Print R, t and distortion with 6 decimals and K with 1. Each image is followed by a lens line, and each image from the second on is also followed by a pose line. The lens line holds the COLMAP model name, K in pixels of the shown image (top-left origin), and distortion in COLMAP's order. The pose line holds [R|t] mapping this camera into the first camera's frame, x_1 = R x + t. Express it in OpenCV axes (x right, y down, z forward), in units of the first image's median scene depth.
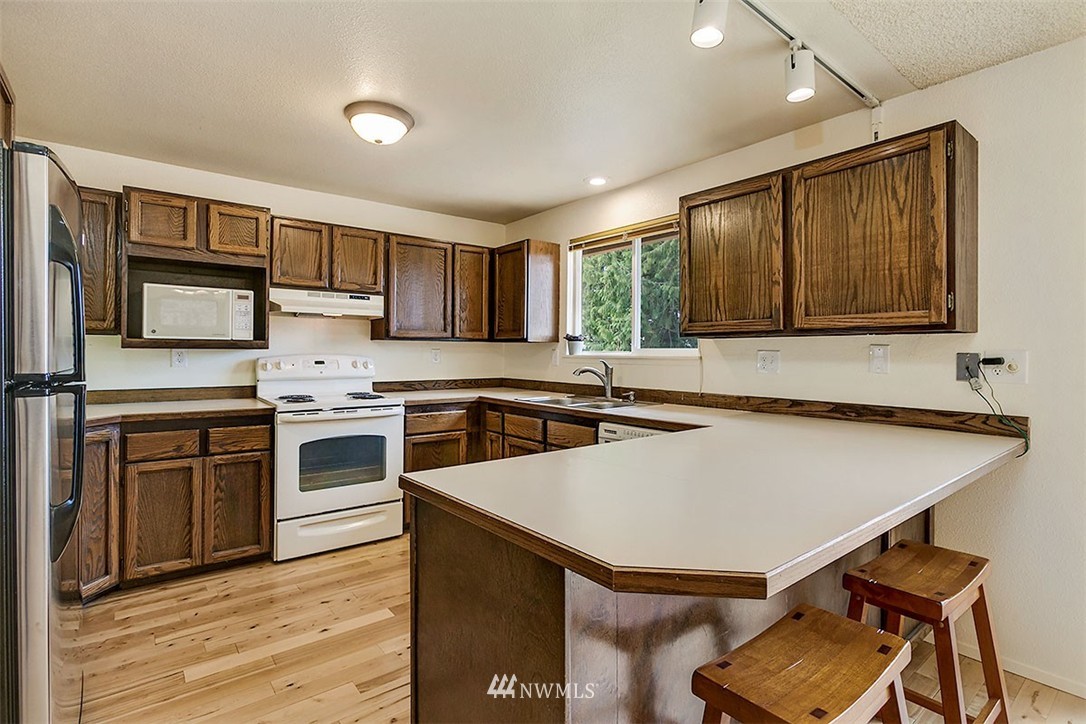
lens RADIAL K [[535.4, 0, 523.8], [0, 535.4, 350.1], [0, 0, 1]] dist [0.005617, 0.001754]
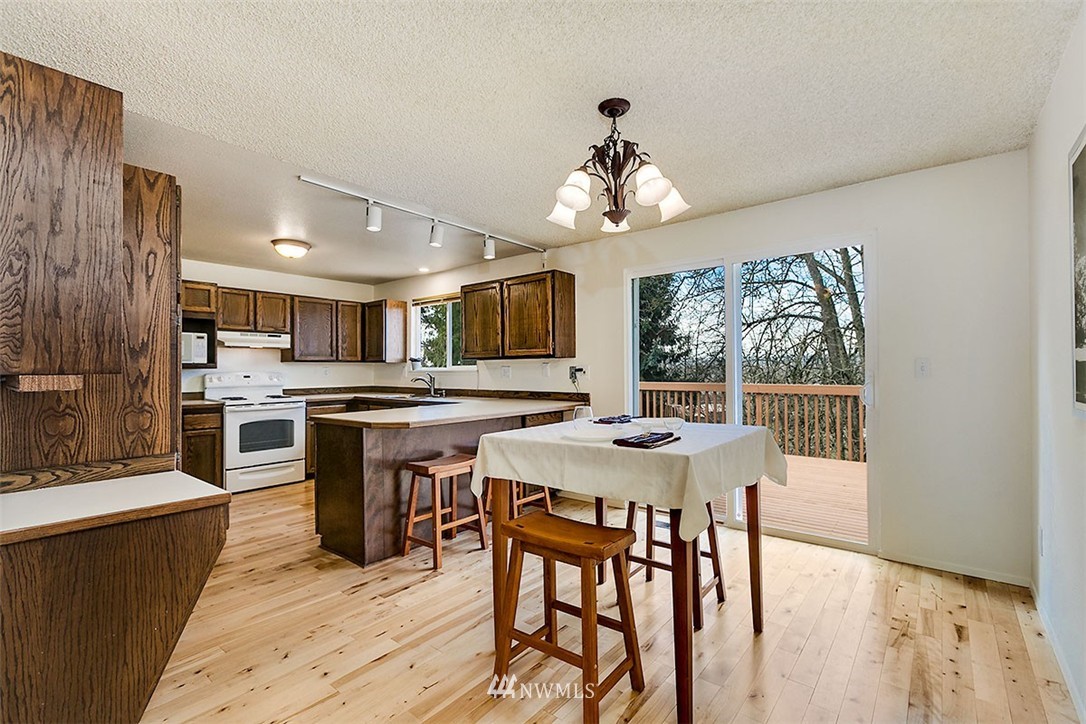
lens RADIAL K [[500.5, 0, 534.2], [0, 500.5, 365.9], [0, 0, 1]] dist [-0.004424, 0.003981]
pose [[0.974954, -0.009830, 0.222190, 0.130291], [0.010418, 0.999945, -0.001475, 0.002068], [-0.222163, 0.003752, 0.975002, -0.694459]]
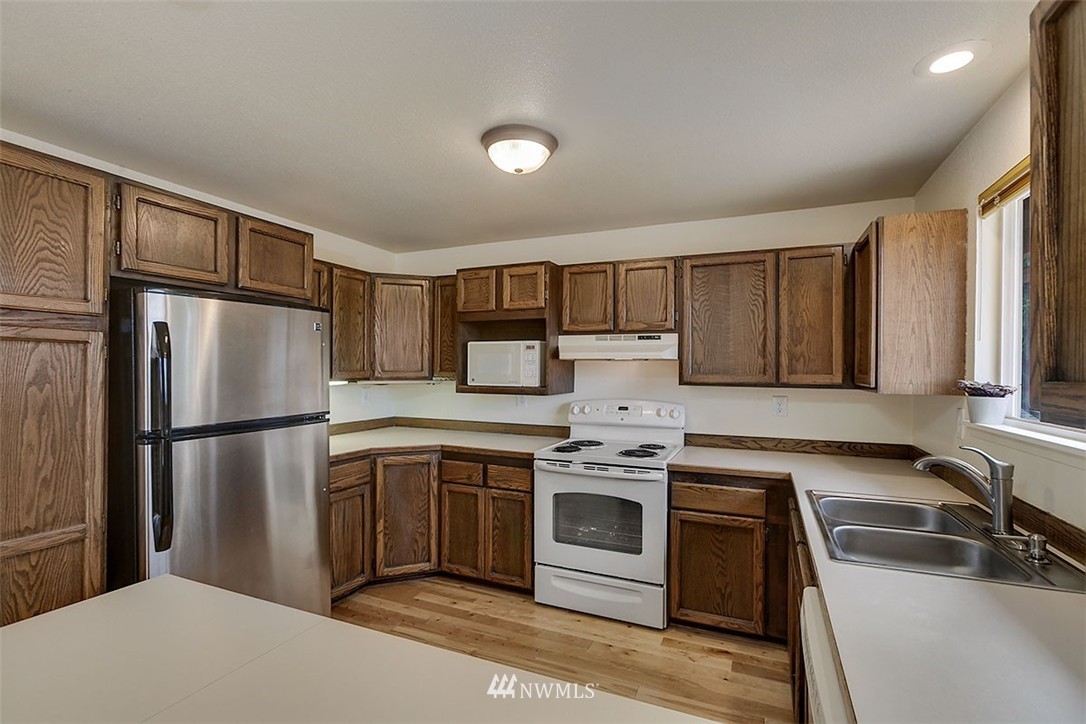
lens RADIAL K [[500.5, 0, 561.2], [0, 500.5, 371.3], [0, 0, 1]] dist [-0.004424, 0.003981]
pose [[0.494366, 0.003880, -0.869245, 0.371412], [0.000954, 0.999987, 0.005006, -0.052173], [0.869253, -0.003304, 0.494356, 0.518333]]
